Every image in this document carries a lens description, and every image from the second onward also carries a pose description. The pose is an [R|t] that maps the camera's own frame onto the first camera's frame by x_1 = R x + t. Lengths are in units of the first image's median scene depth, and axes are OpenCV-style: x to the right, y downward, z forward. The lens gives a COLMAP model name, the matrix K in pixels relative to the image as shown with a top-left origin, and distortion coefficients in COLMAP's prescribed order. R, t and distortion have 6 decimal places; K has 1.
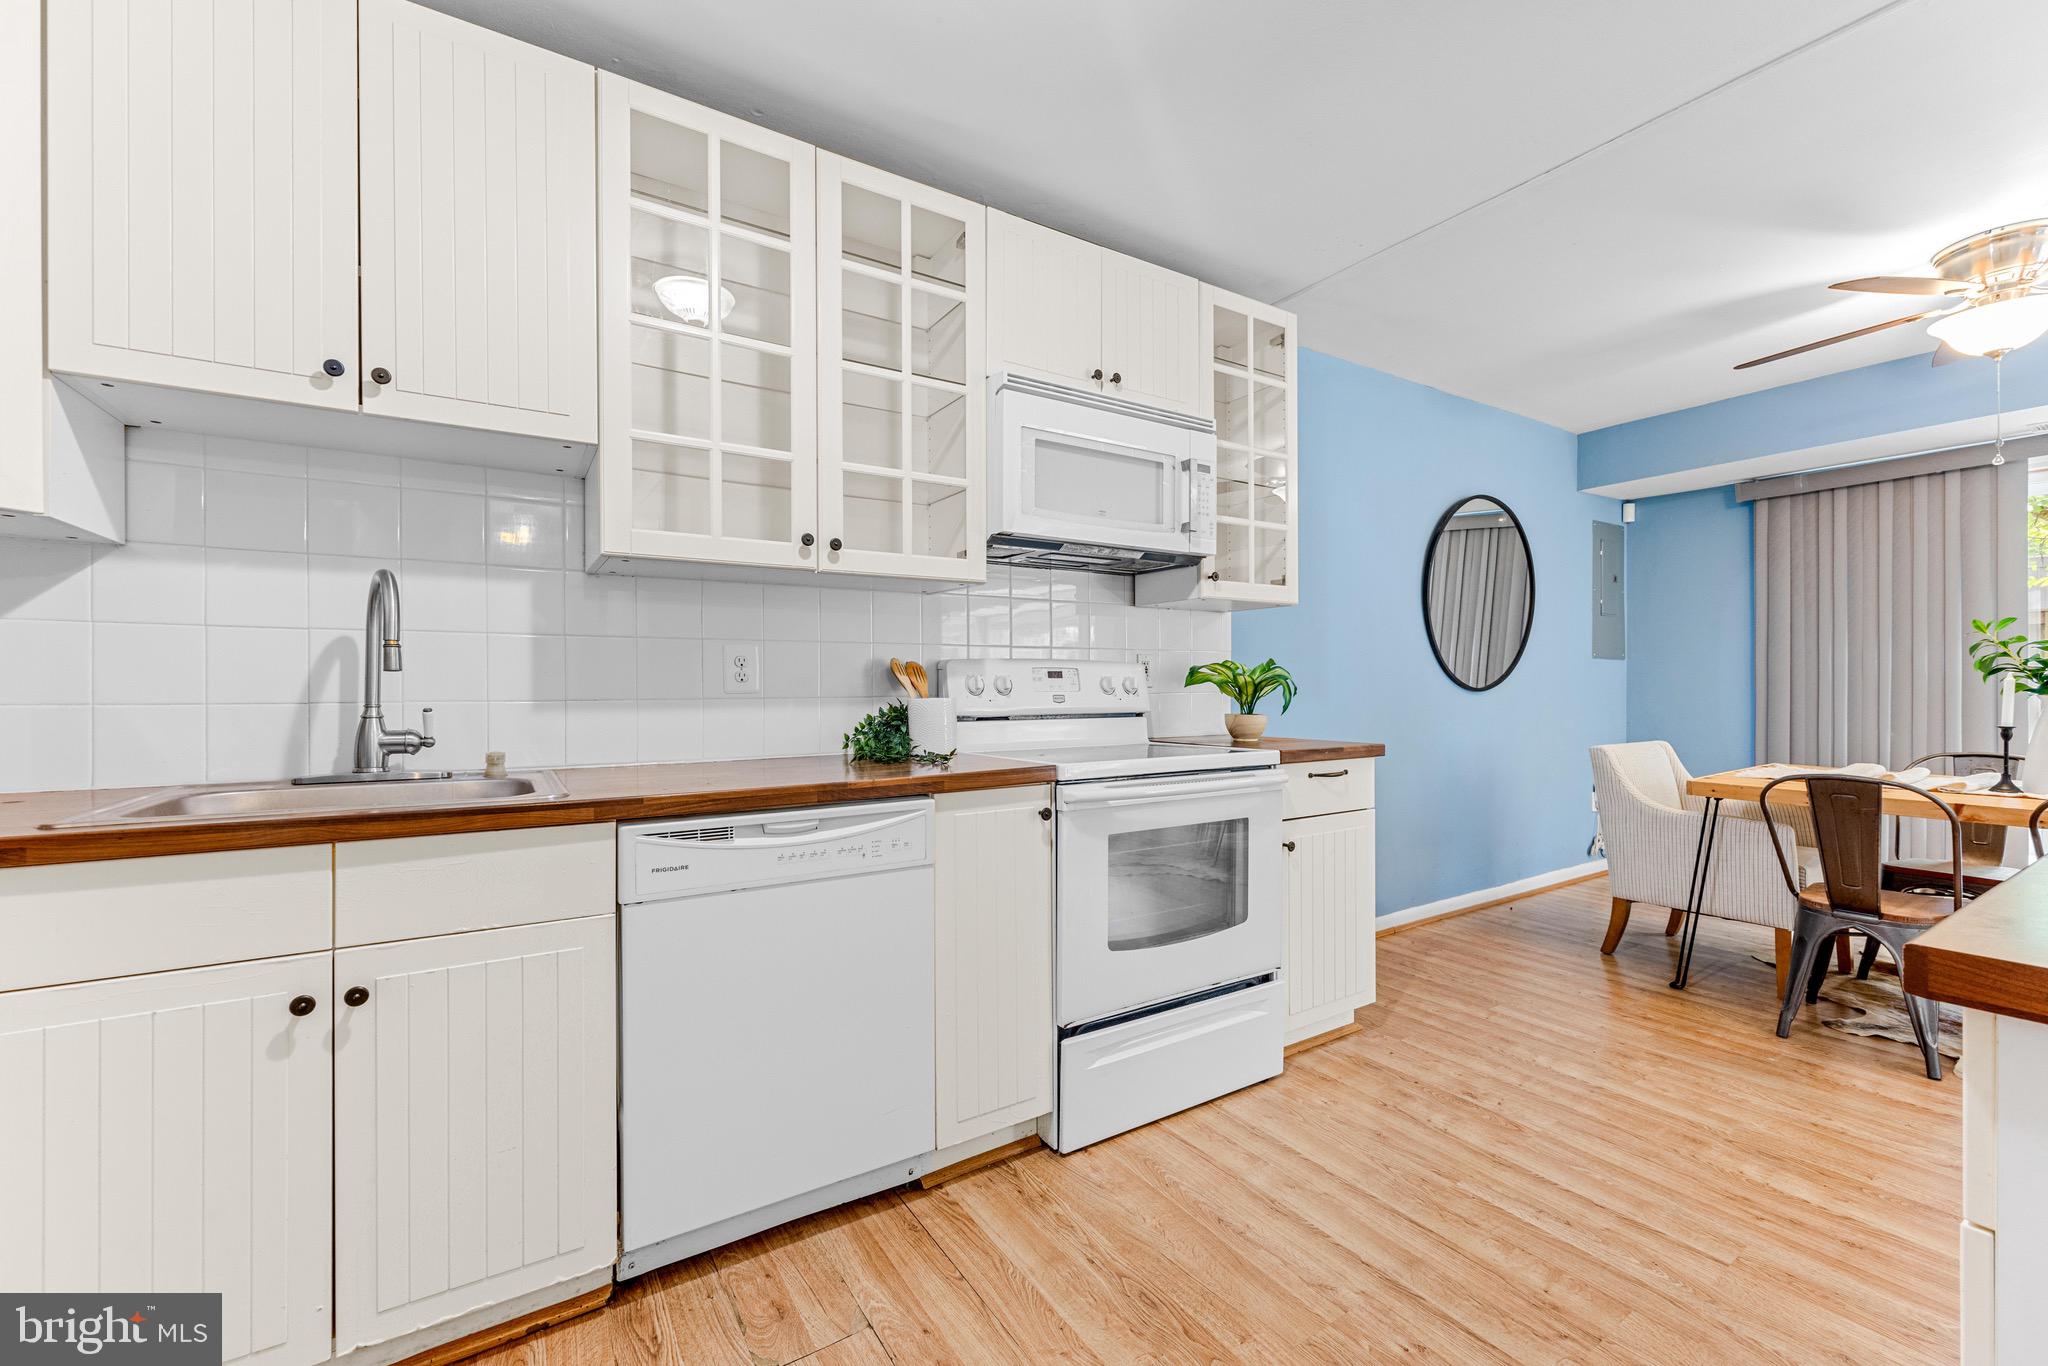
lens RADIAL K [[821.1, 0, 1024.0], [0, 821.1, 689.8], [0, 0, 1]] dist [-0.003843, 0.000446]
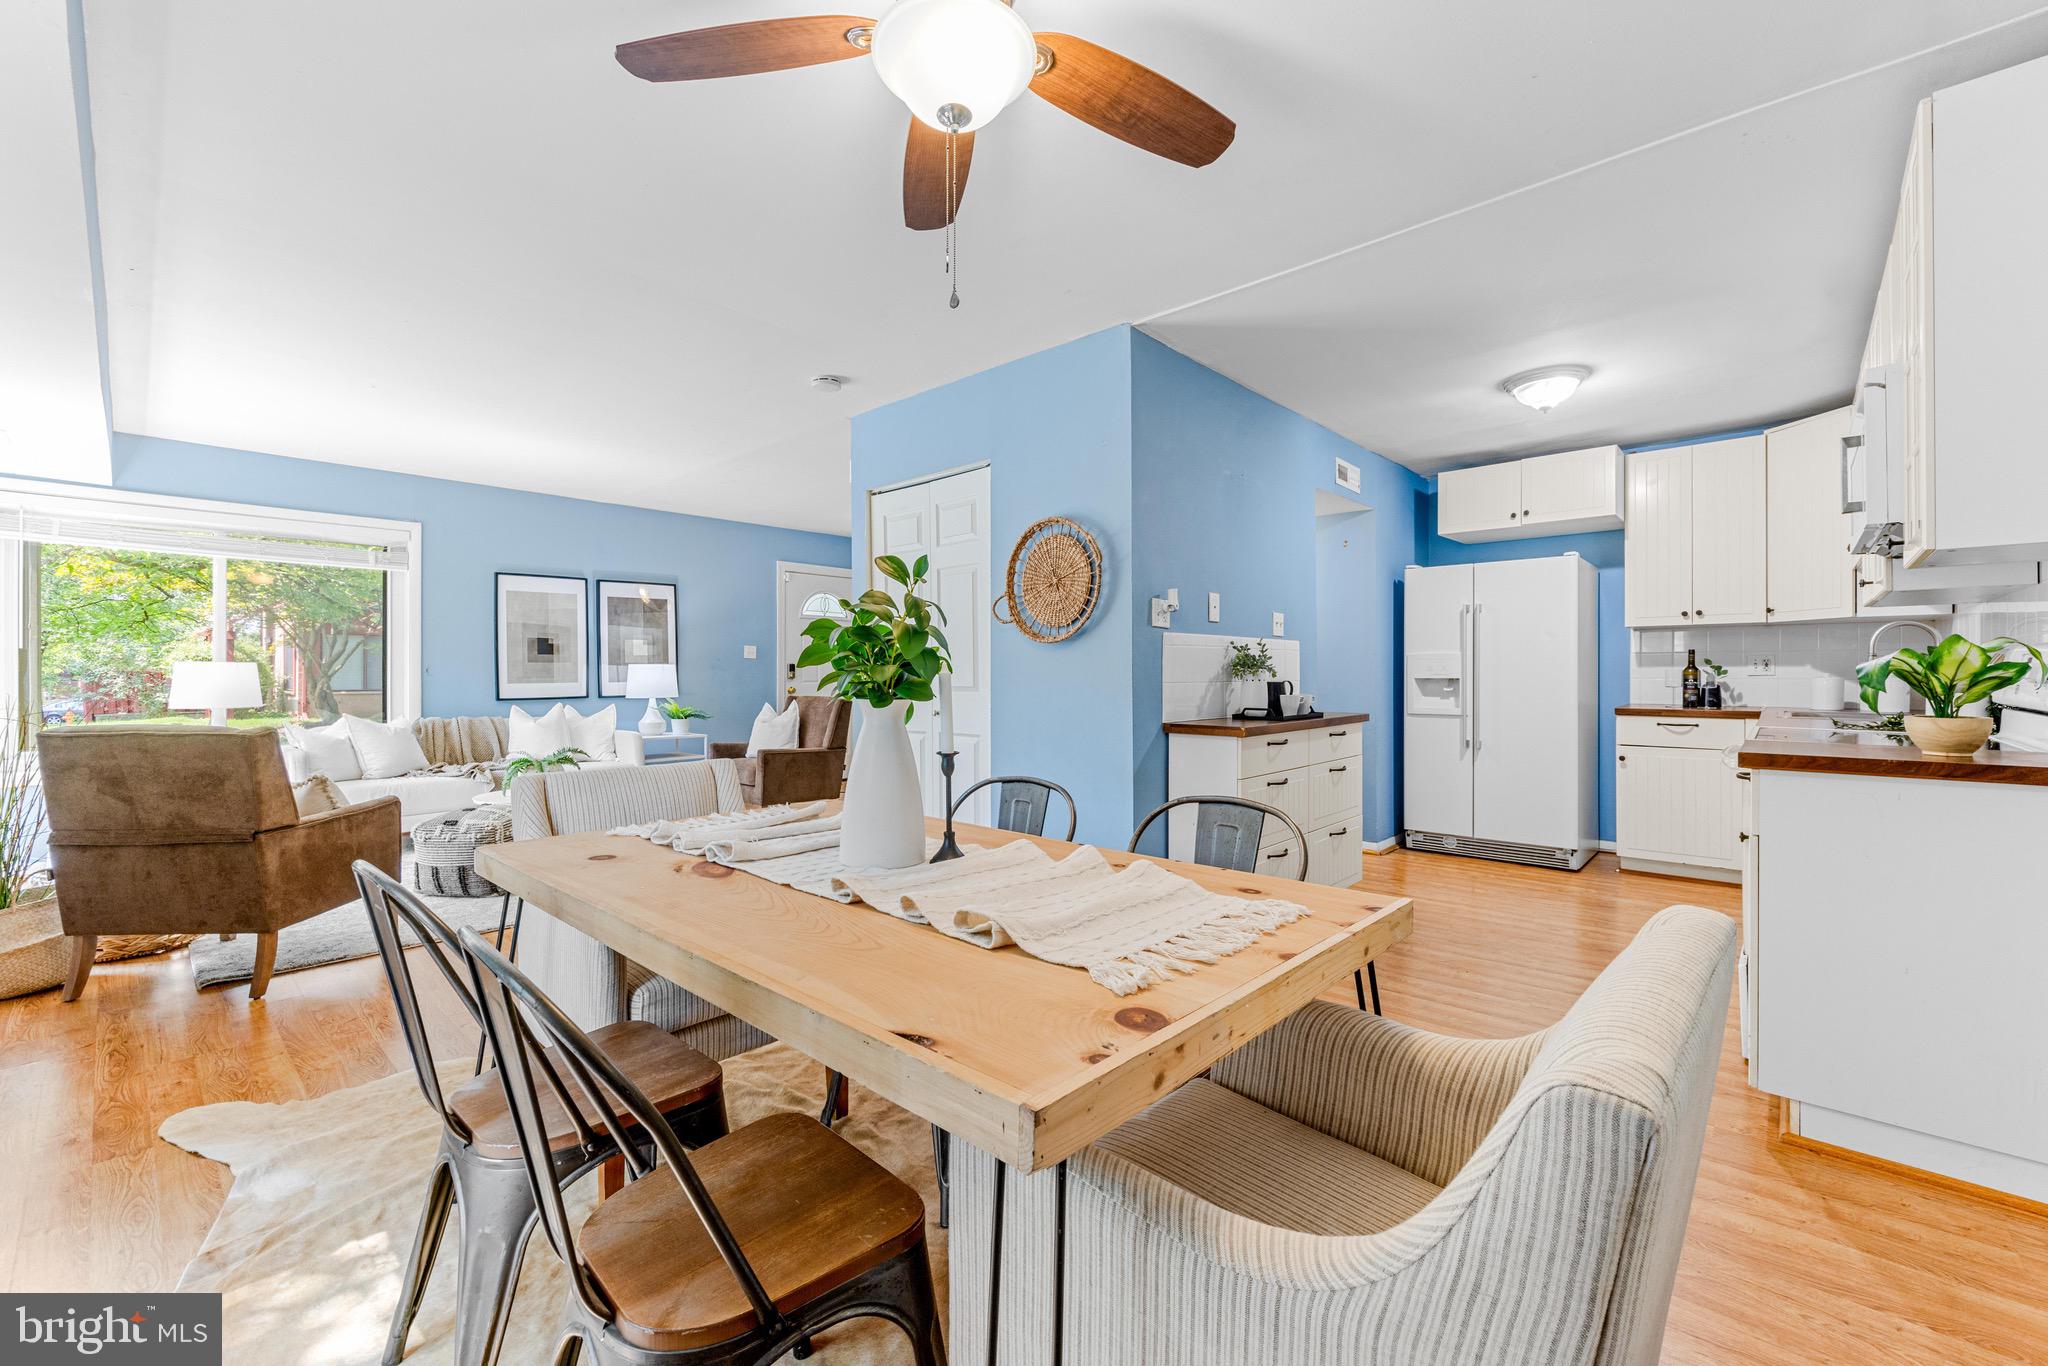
lens RADIAL K [[821.1, 0, 1017.6], [0, 821.1, 675.8], [0, 0, 1]] dist [-0.003843, 0.000446]
pose [[-0.967990, 0.006008, -0.250915, 1.583199], [0.003972, 0.999955, 0.008621, -0.018559], [0.250956, 0.007348, -0.967971, 1.932787]]
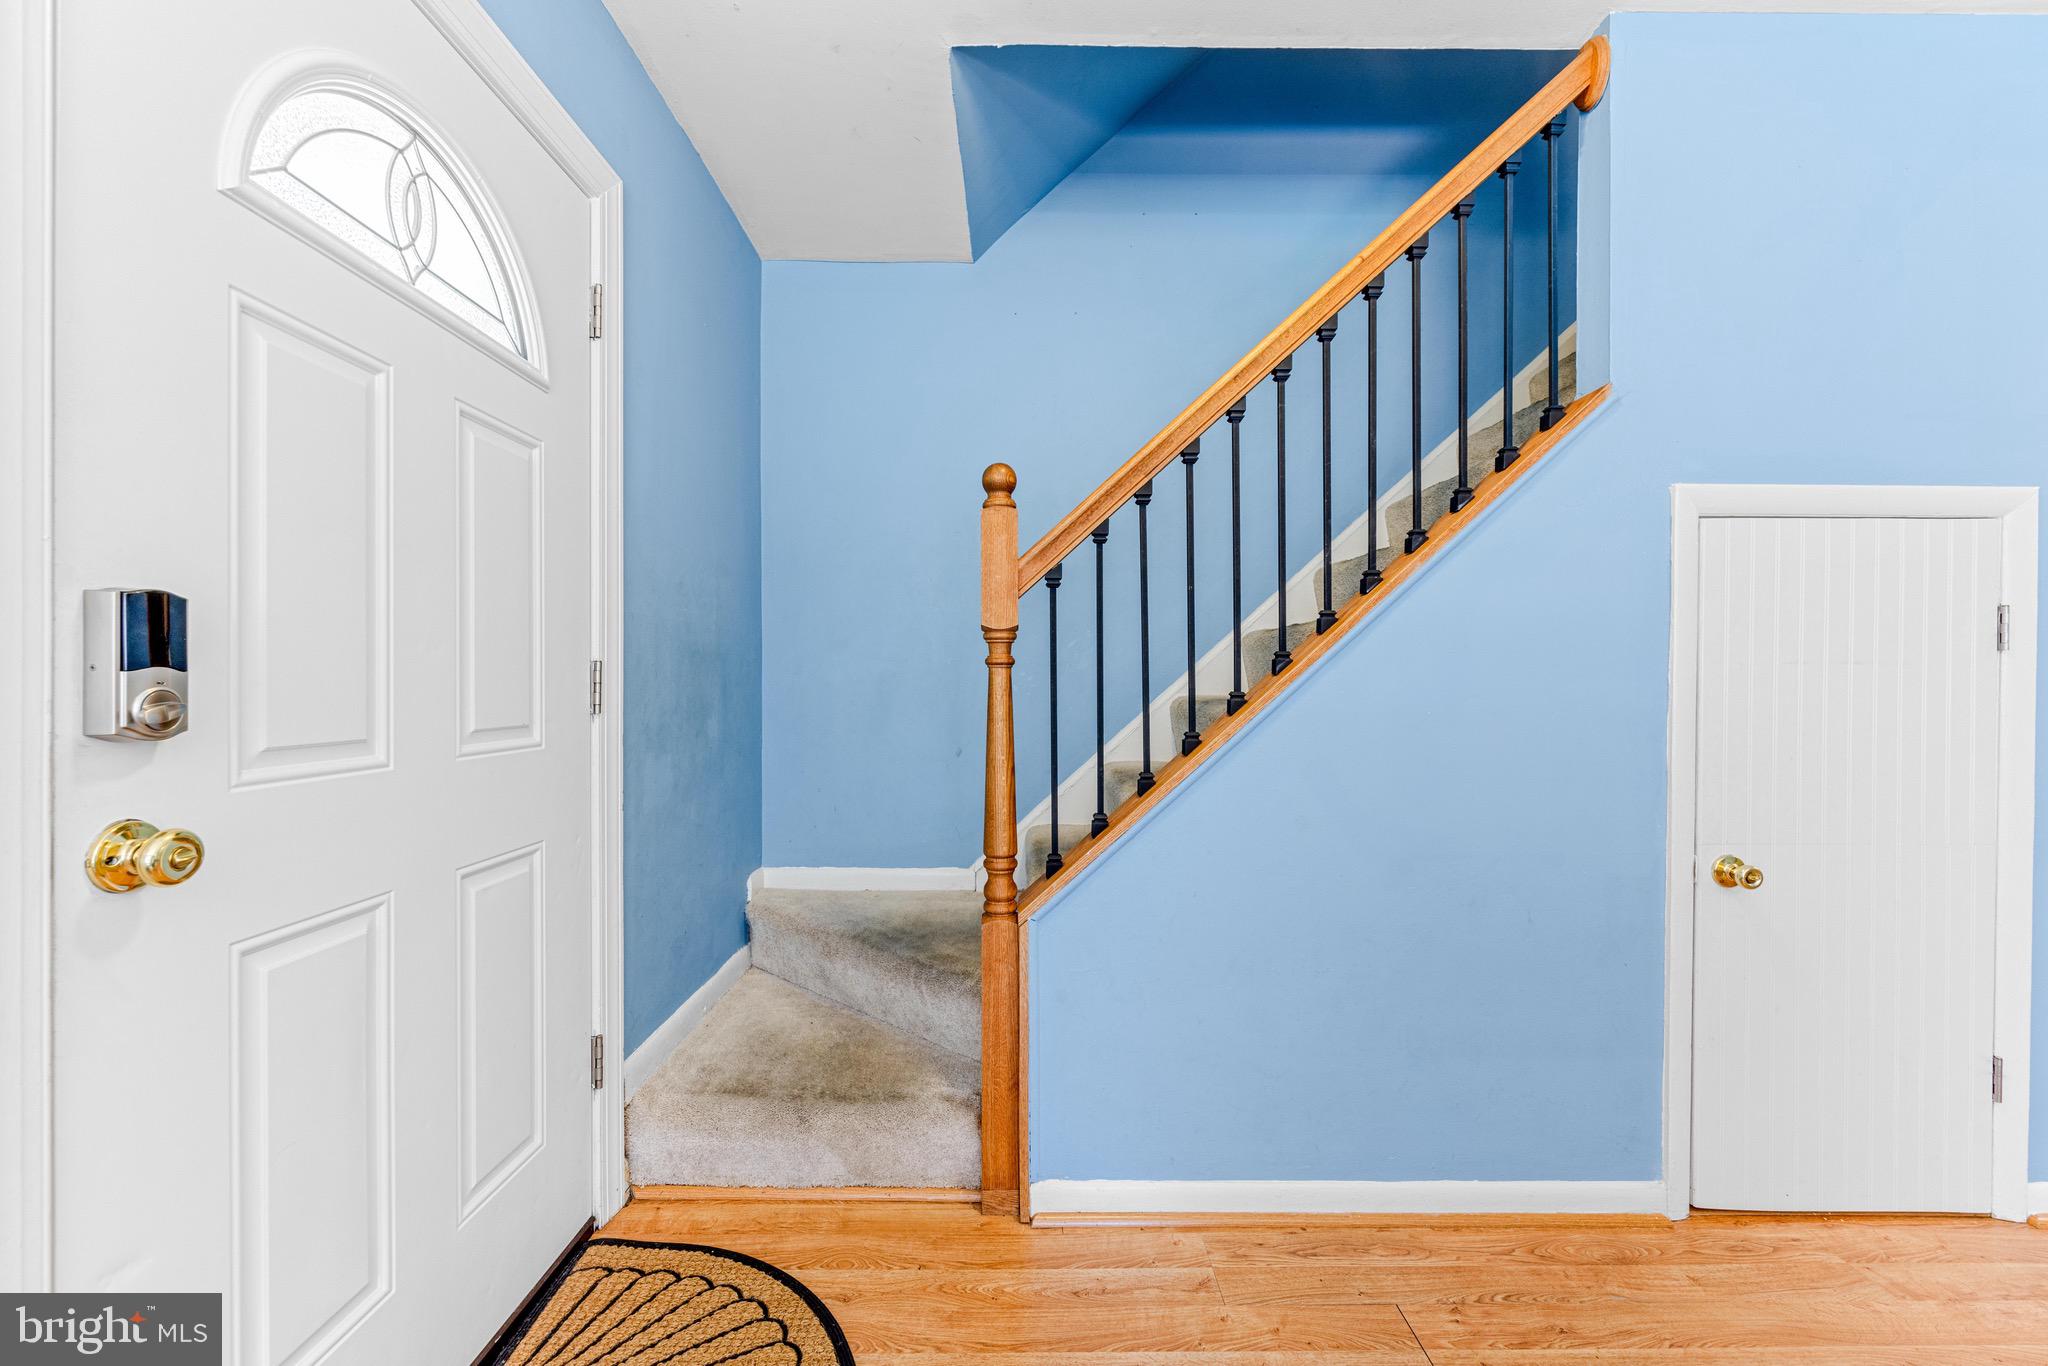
lens RADIAL K [[821.1, 0, 1015.1], [0, 821.1, 683.3], [0, 0, 1]] dist [-0.003843, 0.000446]
pose [[-0.531872, 0.005788, -0.846805, 1.746282], [-0.001411, 0.999969, 0.007721, -0.007423], [0.846824, 0.005301, -0.531847, -1.446759]]
